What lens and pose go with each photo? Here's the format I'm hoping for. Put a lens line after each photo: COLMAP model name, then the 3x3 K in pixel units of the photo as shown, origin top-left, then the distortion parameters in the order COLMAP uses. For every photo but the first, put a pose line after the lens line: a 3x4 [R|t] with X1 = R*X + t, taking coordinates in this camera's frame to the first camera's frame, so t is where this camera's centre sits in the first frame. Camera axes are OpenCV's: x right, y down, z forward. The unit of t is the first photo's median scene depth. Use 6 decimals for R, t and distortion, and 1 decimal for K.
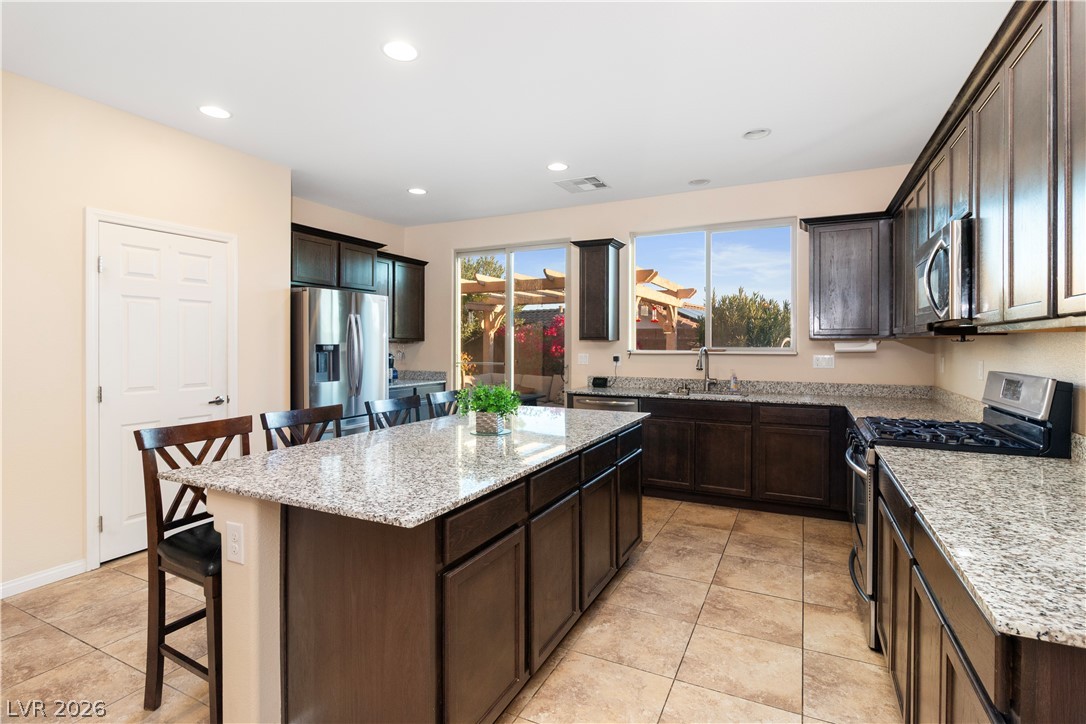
lens RADIAL K [[521.1, 0, 548.0], [0, 521.1, 345.2], [0, 0, 1]] dist [-0.001925, -0.000277]
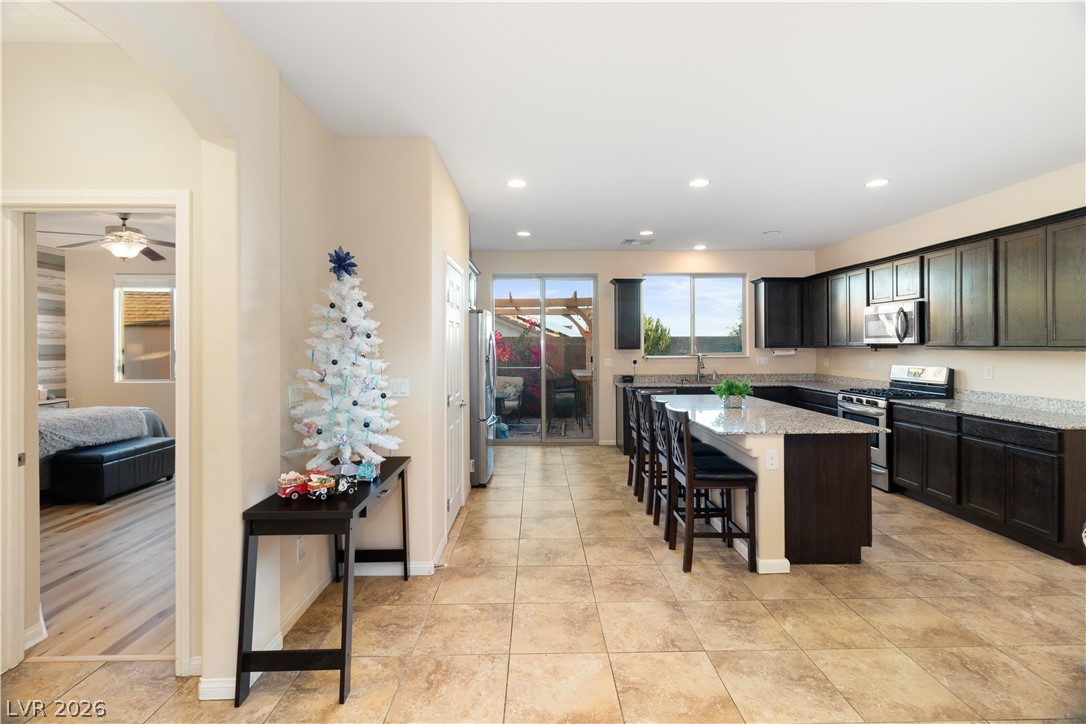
lens RADIAL K [[497.1, 0, 546.8], [0, 497.1, 345.6], [0, 0, 1]] dist [0.001937, 0.000589]
pose [[0.889064, -0.007299, 0.457724, -0.895279], [0.007632, 0.999970, 0.001121, -0.028330], [-0.457719, 0.002497, 0.889094, -0.122409]]
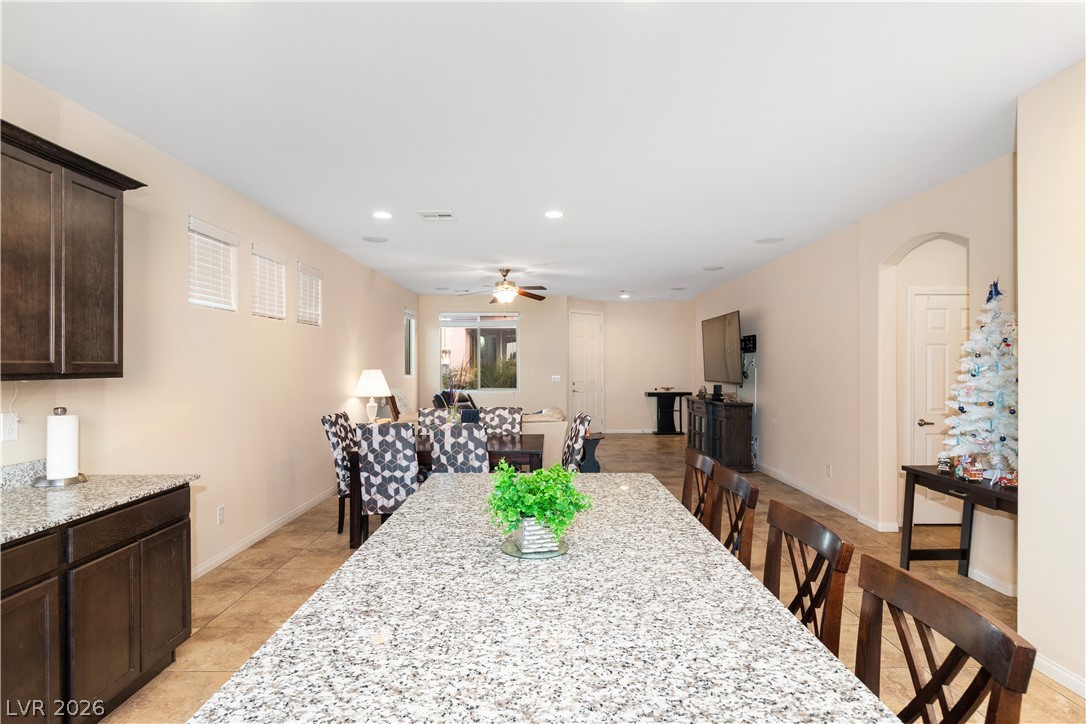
lens RADIAL K [[585.2, 0, 552.0], [0, 585.2, 365.7], [0, 0, 1]] dist [0.001880, 0.000319]
pose [[-0.890303, -0.000443, -0.455369, 0.112813], [-0.001128, 0.999999, 0.001232, -0.027483], [0.455367, 0.001611, -0.890302, 1.010567]]
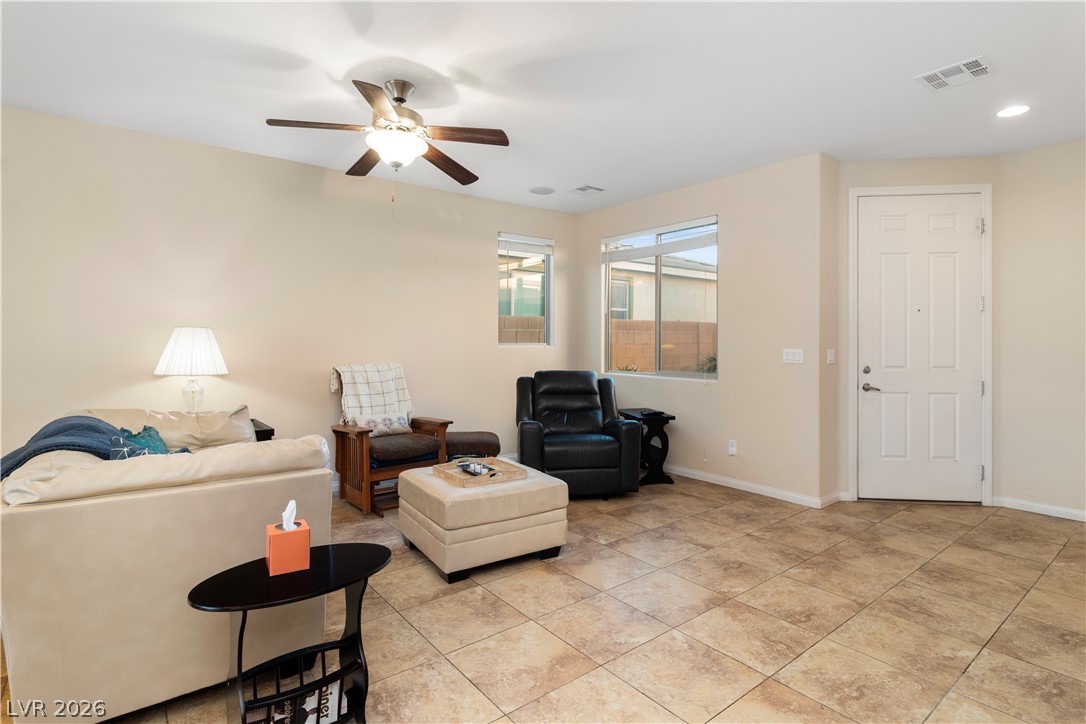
lens RADIAL K [[542.5, 0, 548.4], [0, 542.5, 341.6], [0, 0, 1]] dist [-0.001927, -0.000632]
pose [[-0.903802, -0.005253, 0.427919, -1.140992], [-0.004238, 0.999985, 0.003325, 0.005375], [-0.427930, 0.001192, -0.903811, -0.204044]]
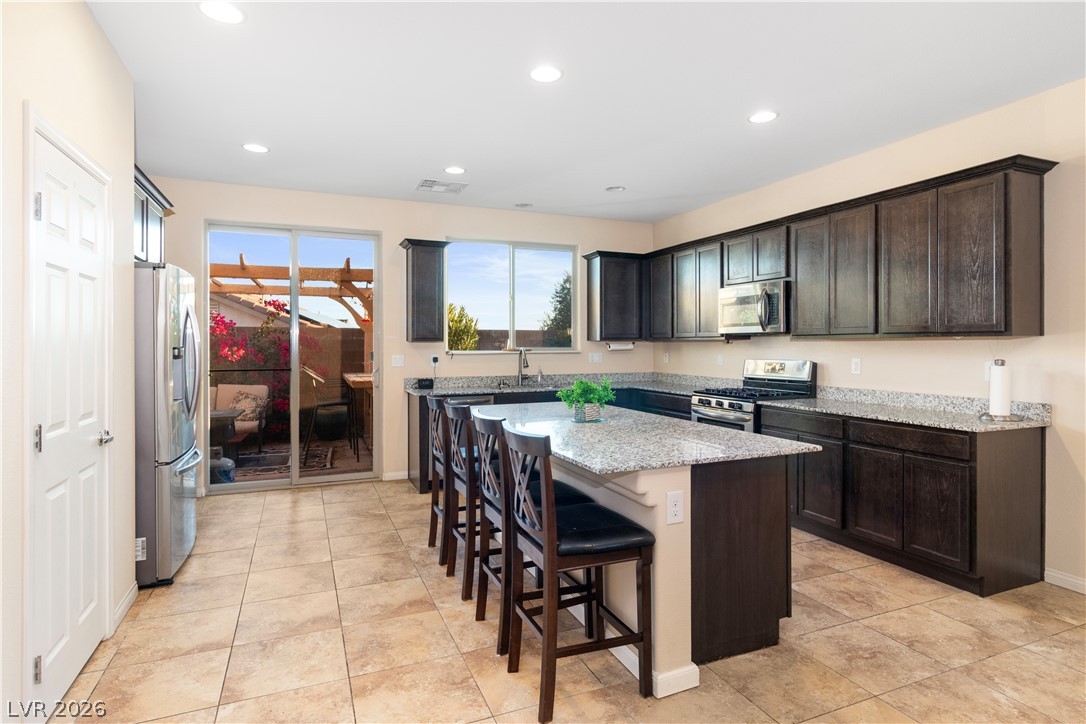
lens RADIAL K [[575.4, 0, 547.0], [0, 575.4, 346.4], [0, 0, 1]] dist [0.001591, -0.000025]
pose [[0.653471, -0.005330, 0.756933, -0.728444], [0.003875, 0.999986, 0.003696, -0.003969], [-0.756942, 0.000517, 0.653482, 0.135842]]
